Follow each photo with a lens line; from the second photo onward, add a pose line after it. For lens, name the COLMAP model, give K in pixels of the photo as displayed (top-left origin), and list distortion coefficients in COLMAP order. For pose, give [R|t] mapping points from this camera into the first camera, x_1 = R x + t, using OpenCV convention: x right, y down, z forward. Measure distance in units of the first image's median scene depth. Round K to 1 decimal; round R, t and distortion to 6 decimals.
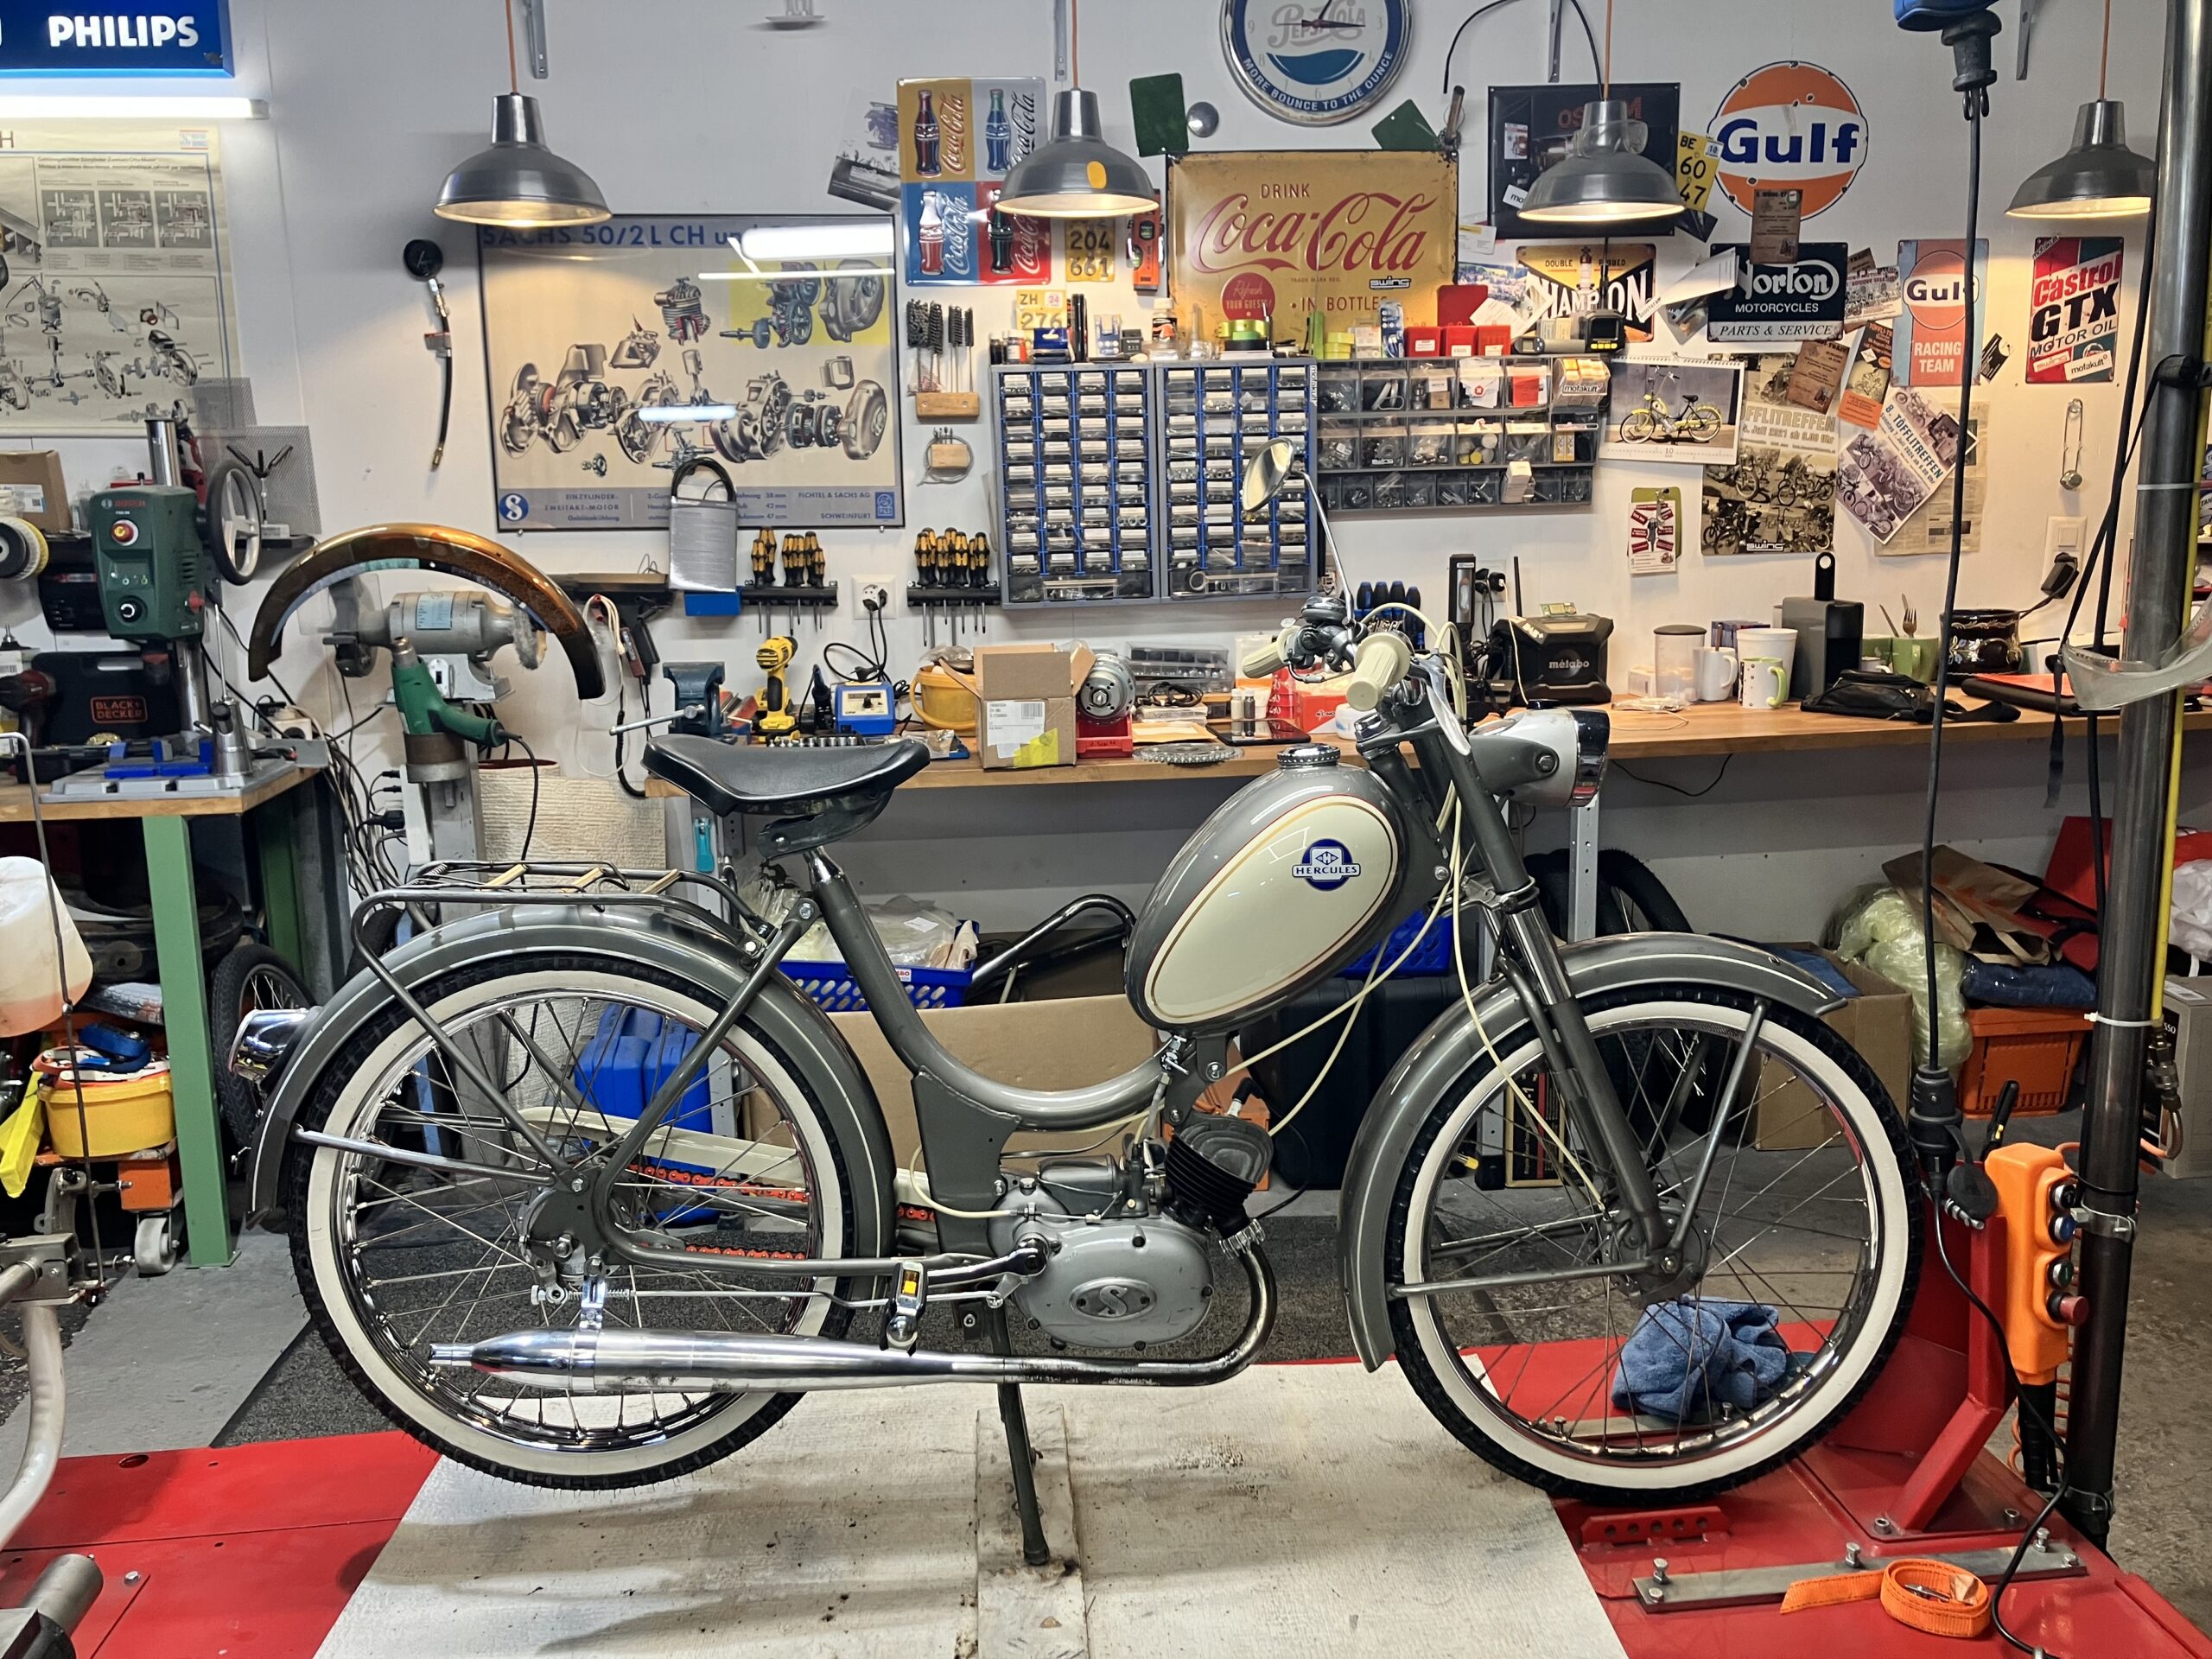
lens RADIAL K [[1836.8, 0, 1093.2], [0, 1836.8, 812.1], [0, 0, 1]] dist [0.036505, -0.038852]
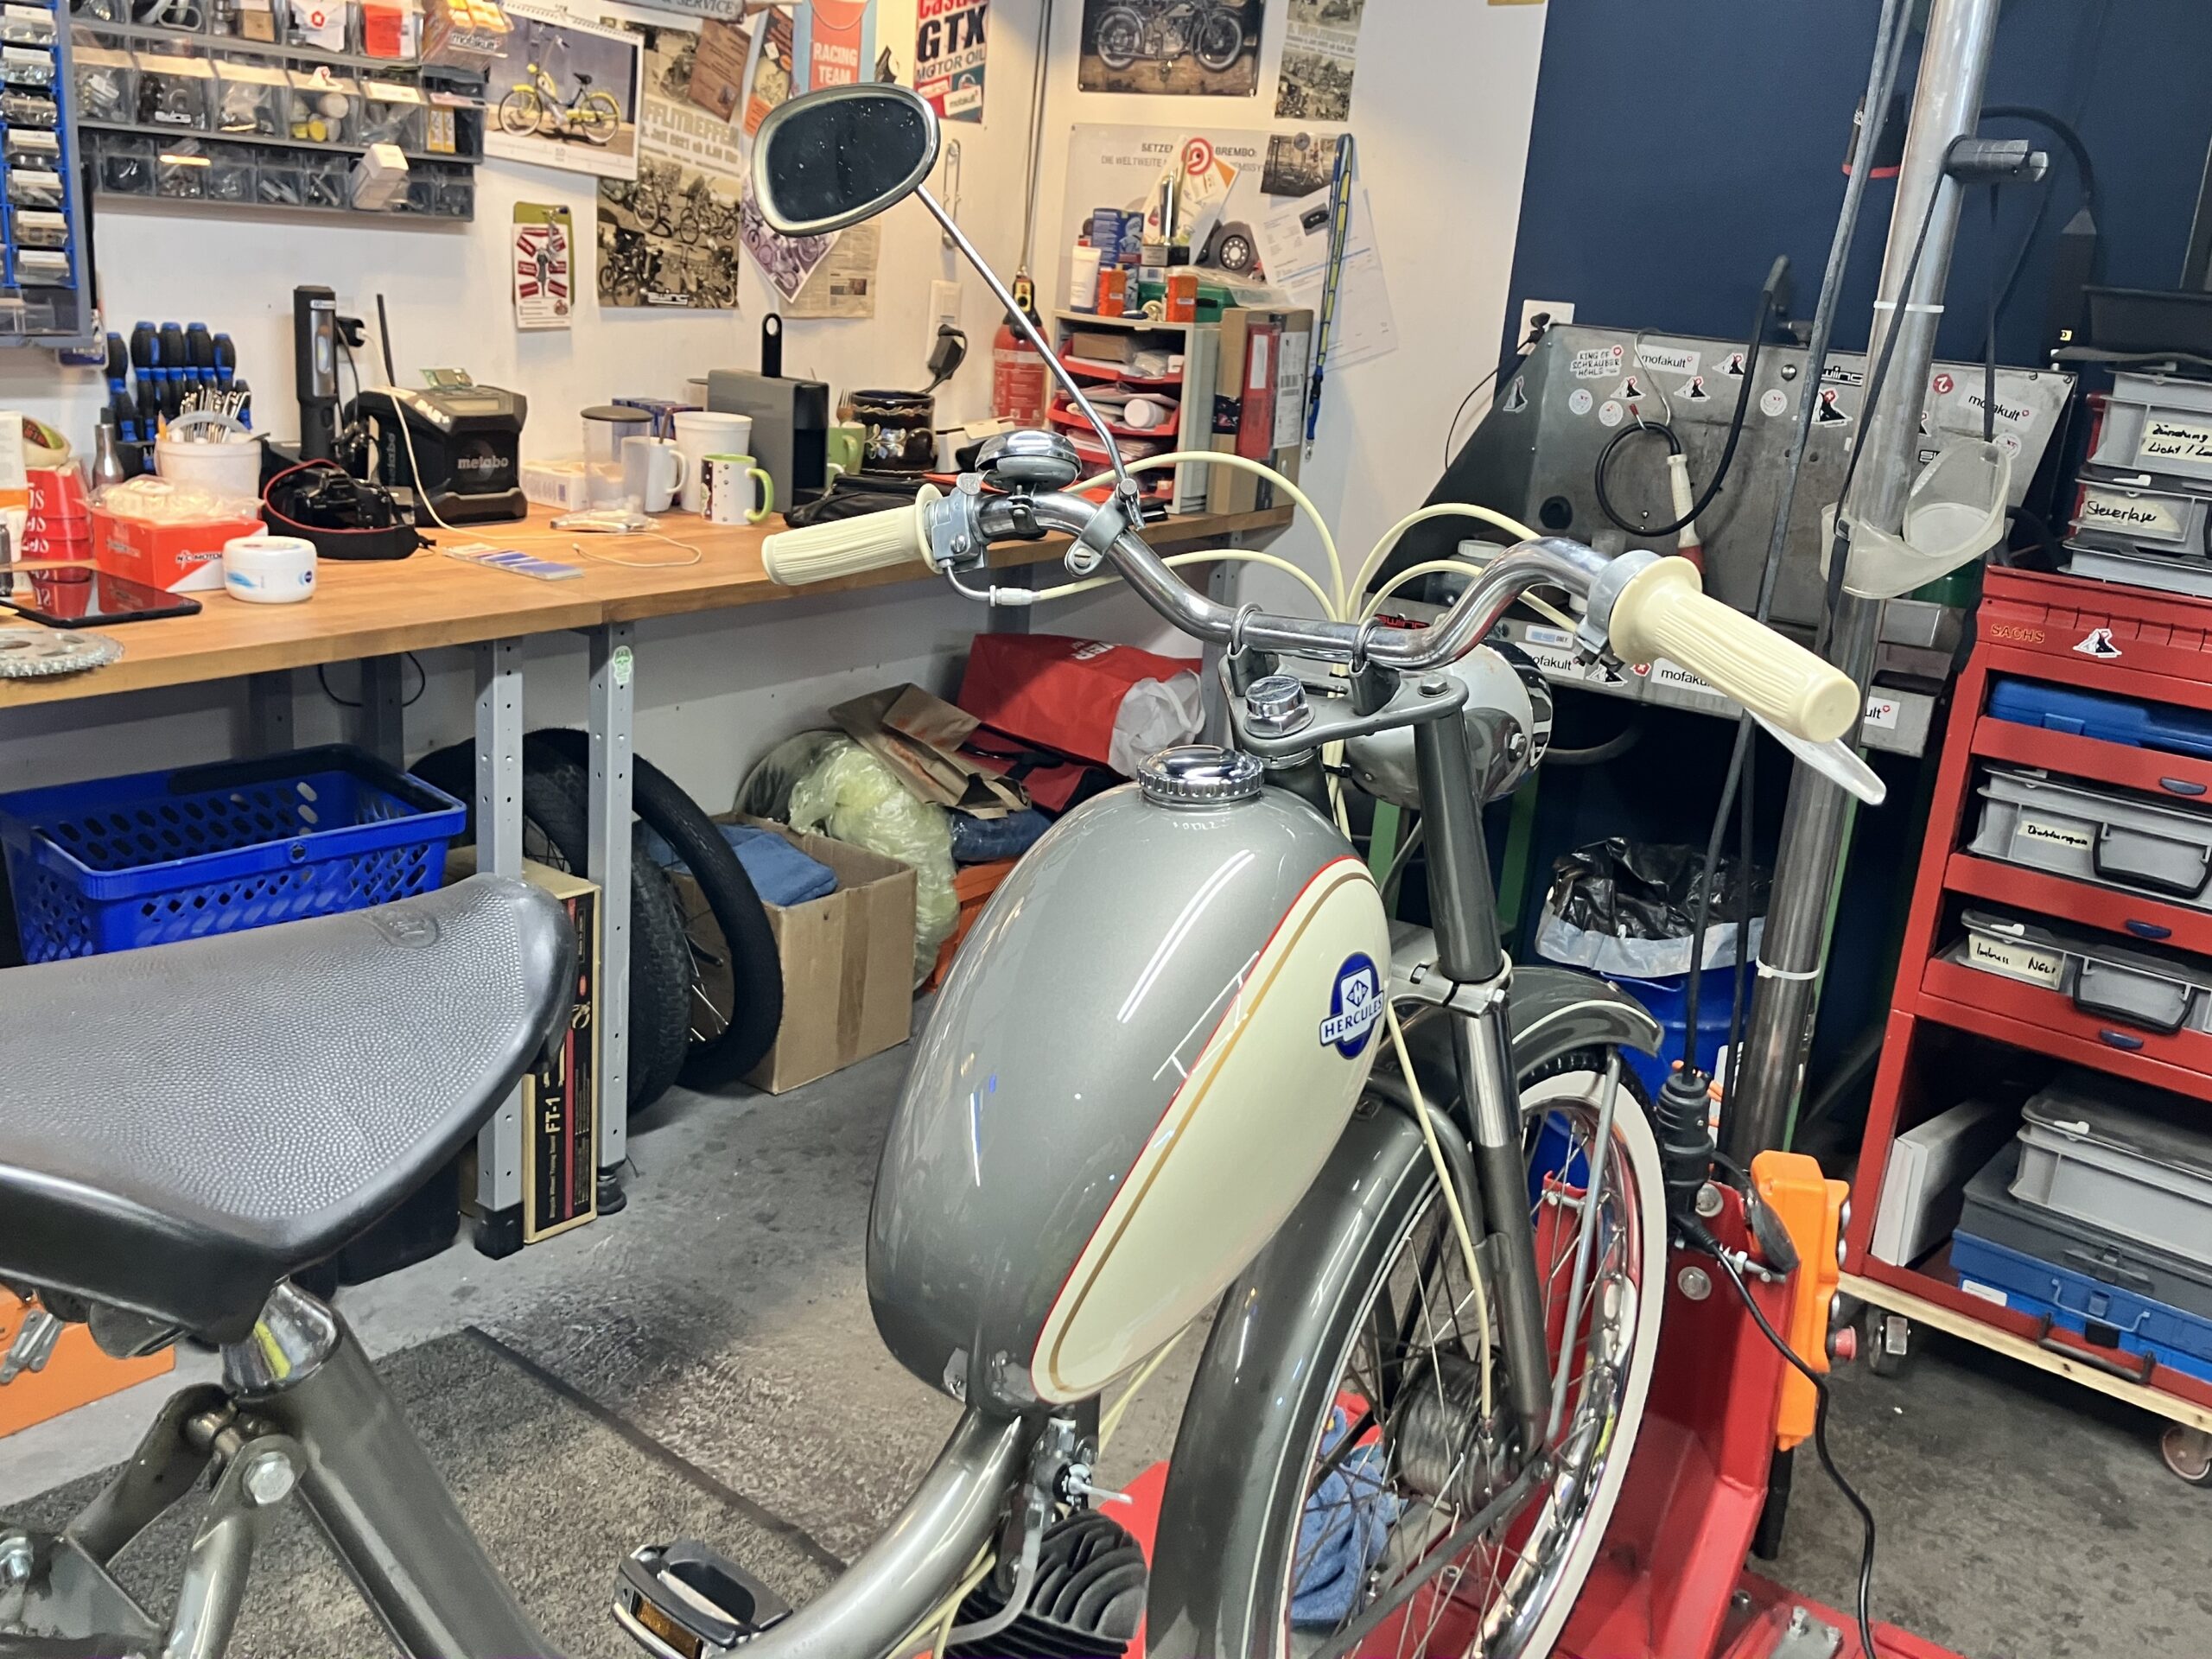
lens RADIAL K [[1999.3, 0, 1079.9], [0, 1999.3, 804.7], [0, 0, 1]] dist [0.023999, -0.025698]
pose [[0.672750, -0.132111, 0.727979, -0.152131], [0.043355, 0.989277, 0.139465, -0.051031], [-0.738598, -0.062264, 0.671264, 0.348094]]
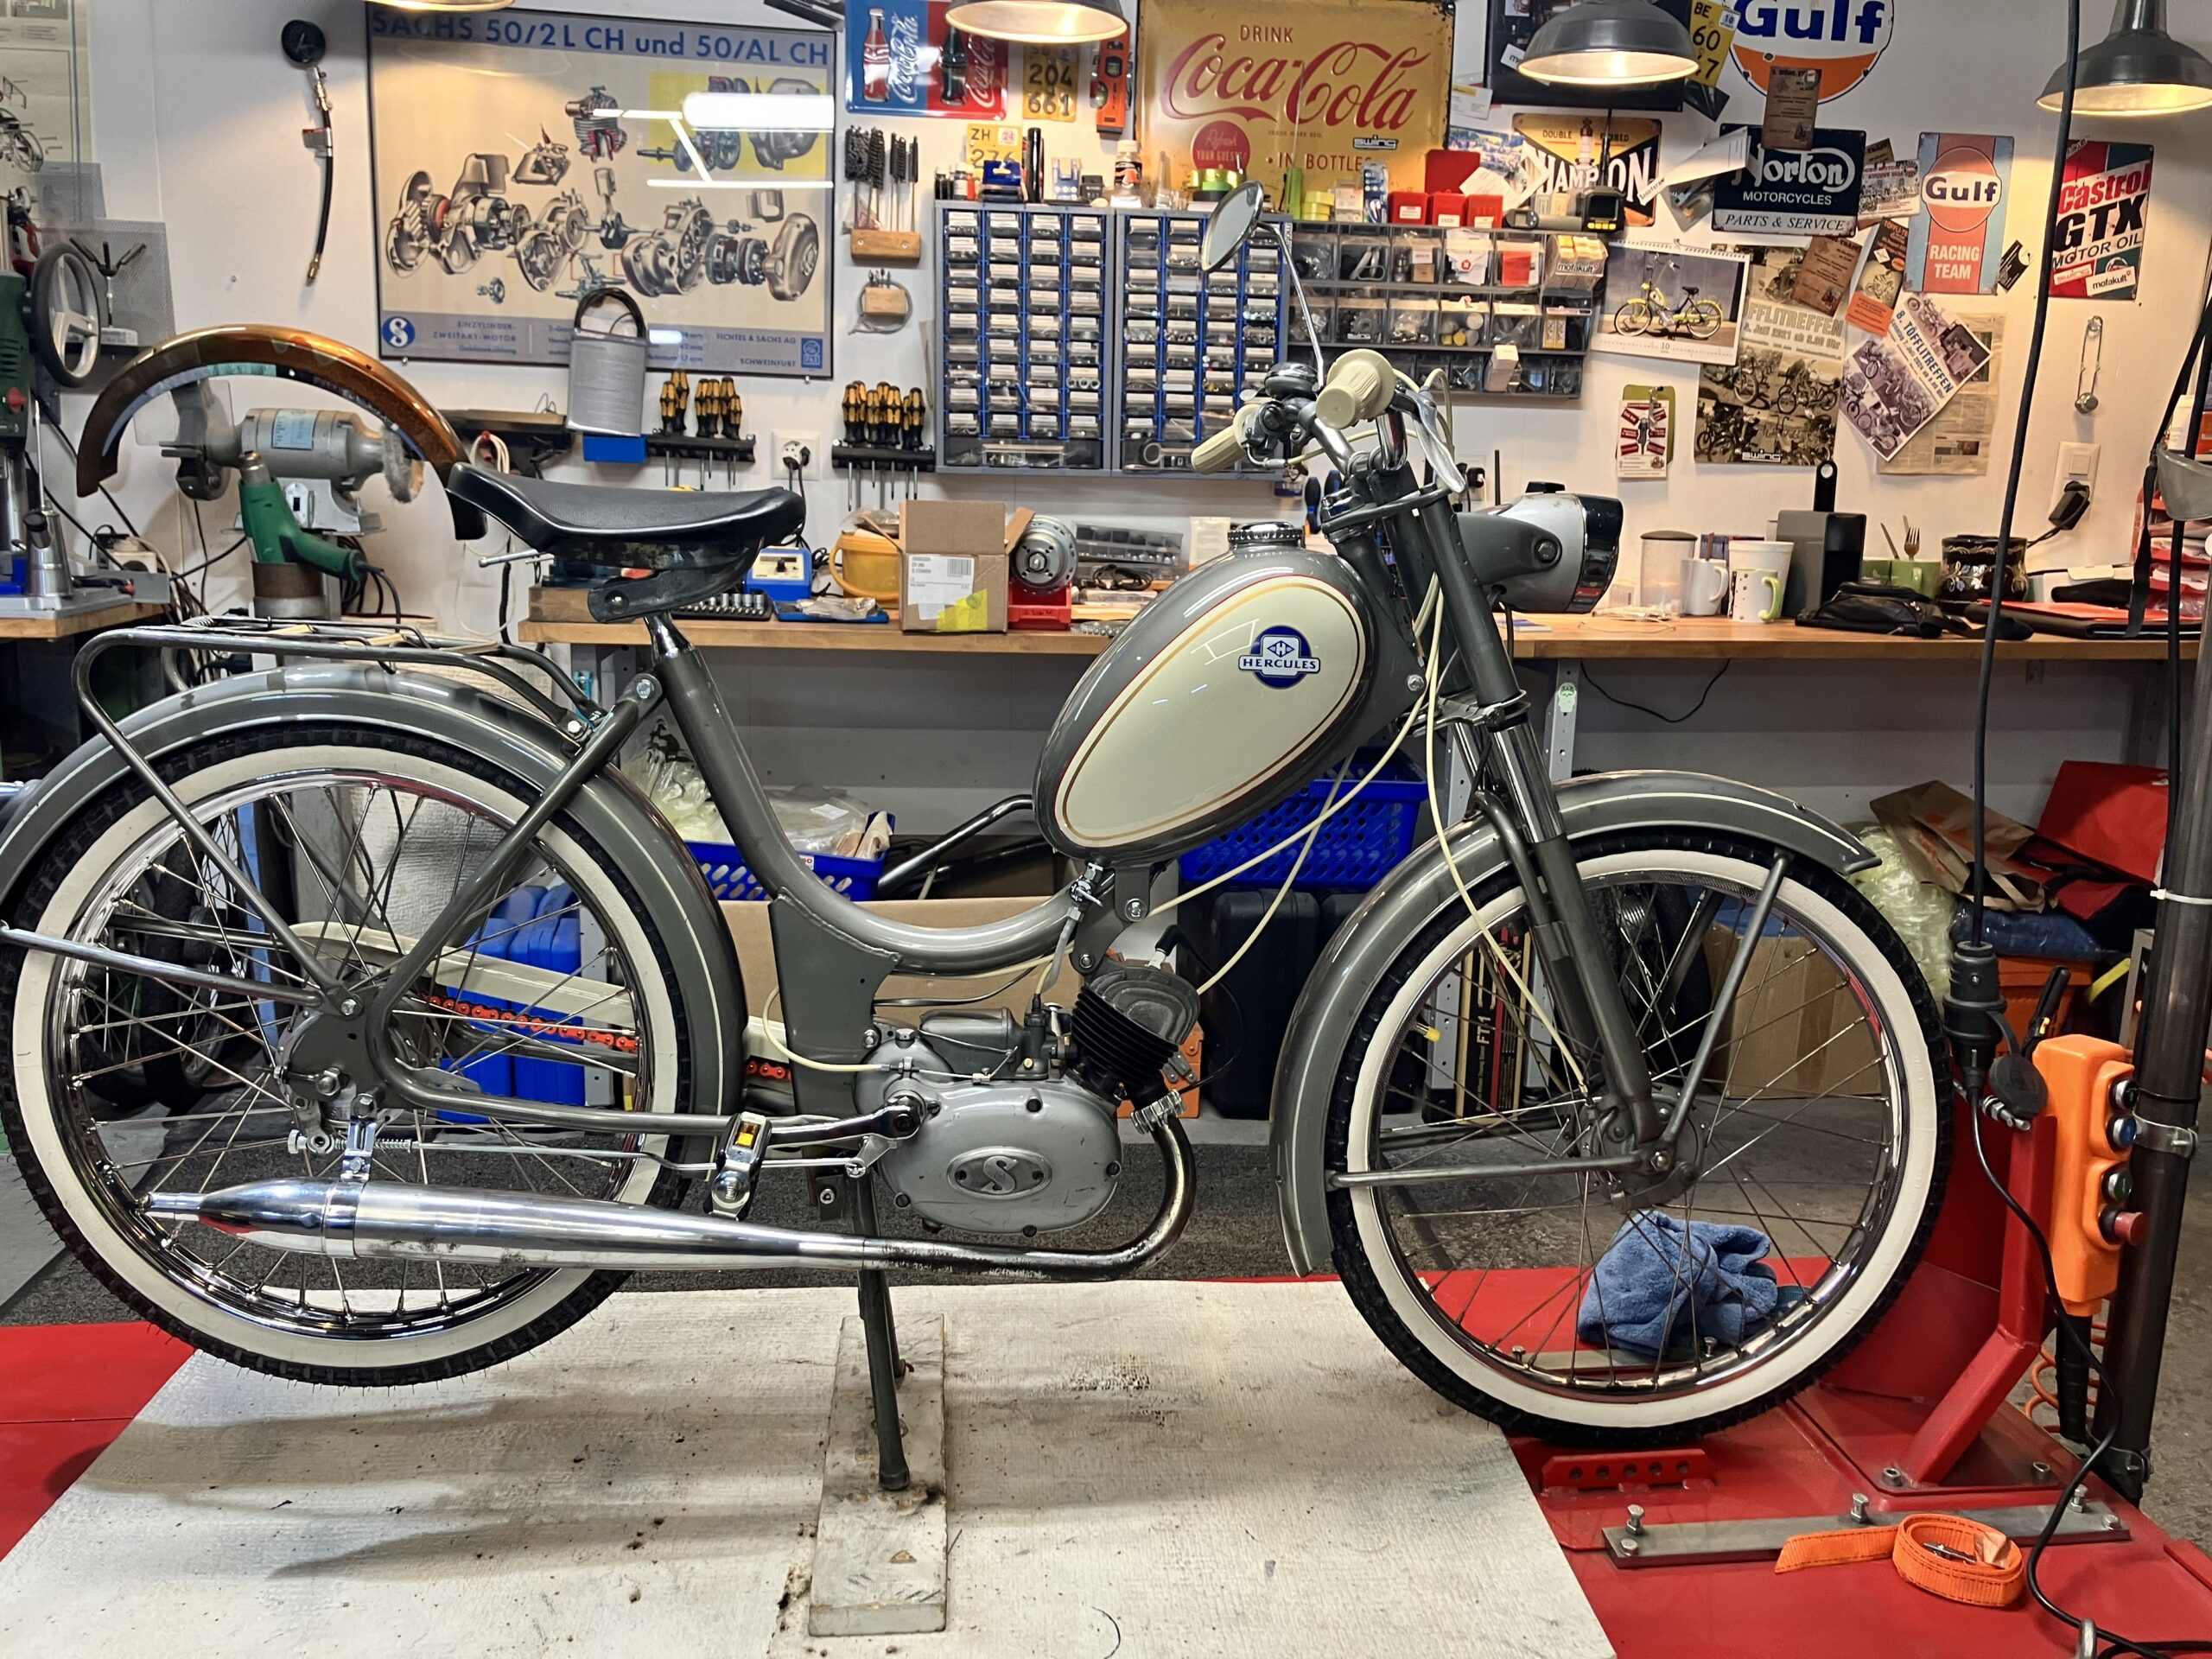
lens RADIAL K [[1836.8, 0, 1113.1], [0, 1836.8, 805.6], [0, 0, 1]] dist [0.036505, -0.038852]
pose [[0.998303, 0.045540, 0.036301, 0.012456], [-0.045659, 0.998954, 0.002455, 0.048471], [-0.036151, -0.004108, 0.999338, 0.086923]]
